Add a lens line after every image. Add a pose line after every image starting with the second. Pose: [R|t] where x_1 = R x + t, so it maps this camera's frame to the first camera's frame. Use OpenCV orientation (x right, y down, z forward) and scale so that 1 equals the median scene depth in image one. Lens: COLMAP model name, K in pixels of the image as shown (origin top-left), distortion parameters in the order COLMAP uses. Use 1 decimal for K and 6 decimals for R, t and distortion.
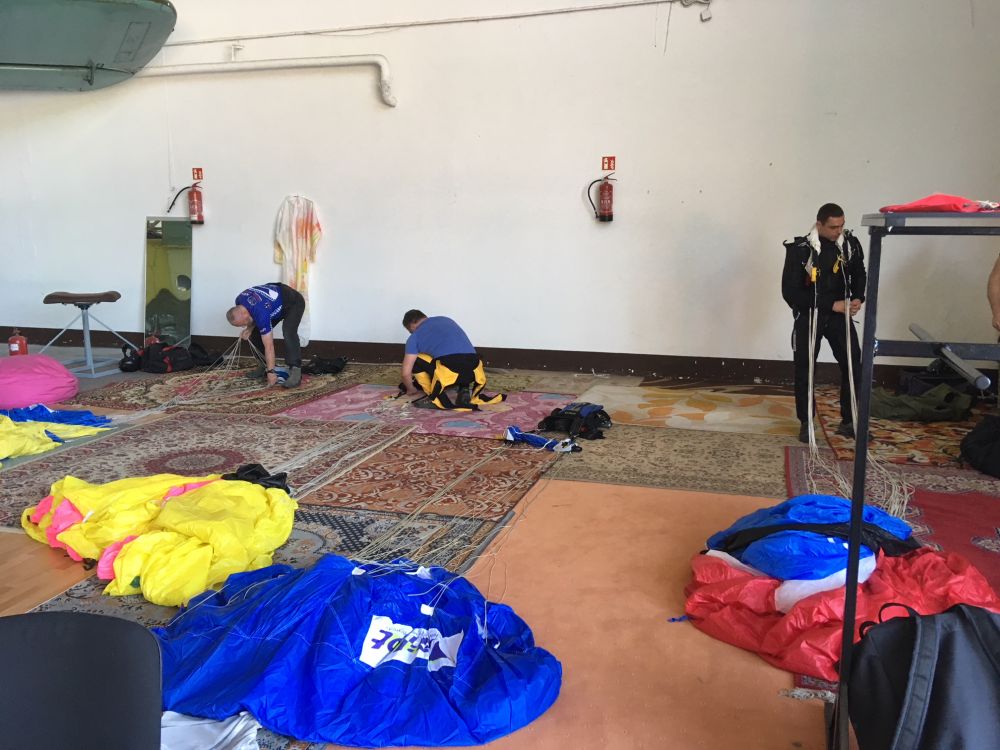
lens RADIAL K [[871.7, 0, 502.9], [0, 871.7, 369.8], [0, 0, 1]] dist [0.049776, -0.012781]
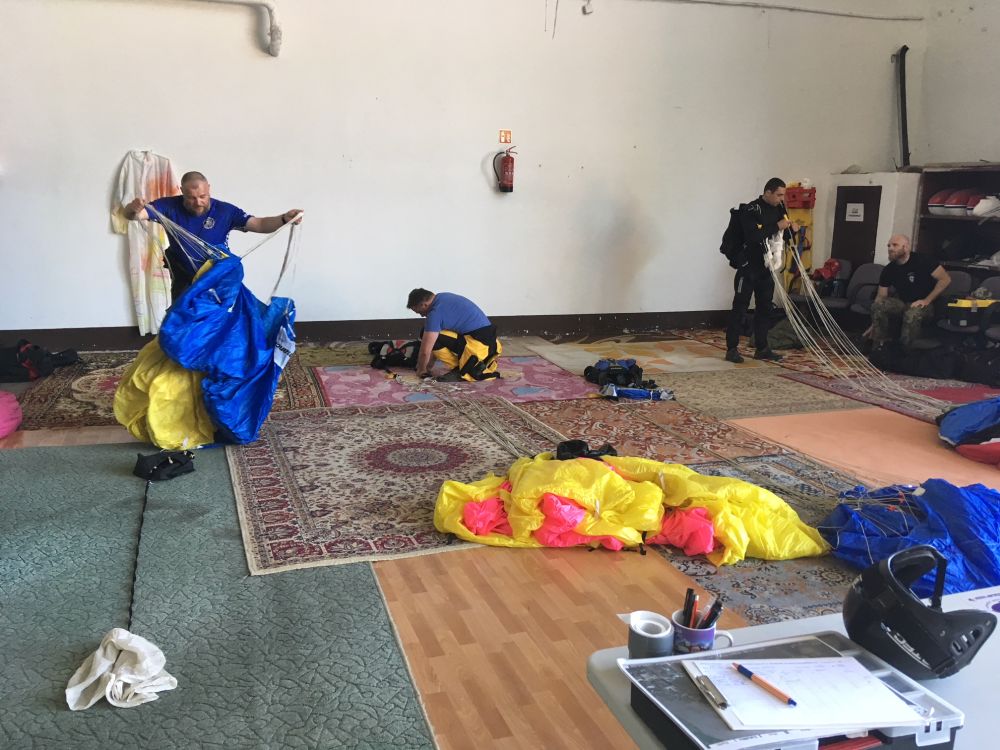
lens RADIAL K [[871.7, 0, 502.0], [0, 871.7, 380.0], [0, 0, 1]] dist [0.049776, -0.012781]
pose [[0.802724, -0.107660, 0.586552, -0.729941], [0.077488, 0.994061, 0.076412, -0.033948], [-0.591295, -0.015887, 0.806299, 0.198541]]
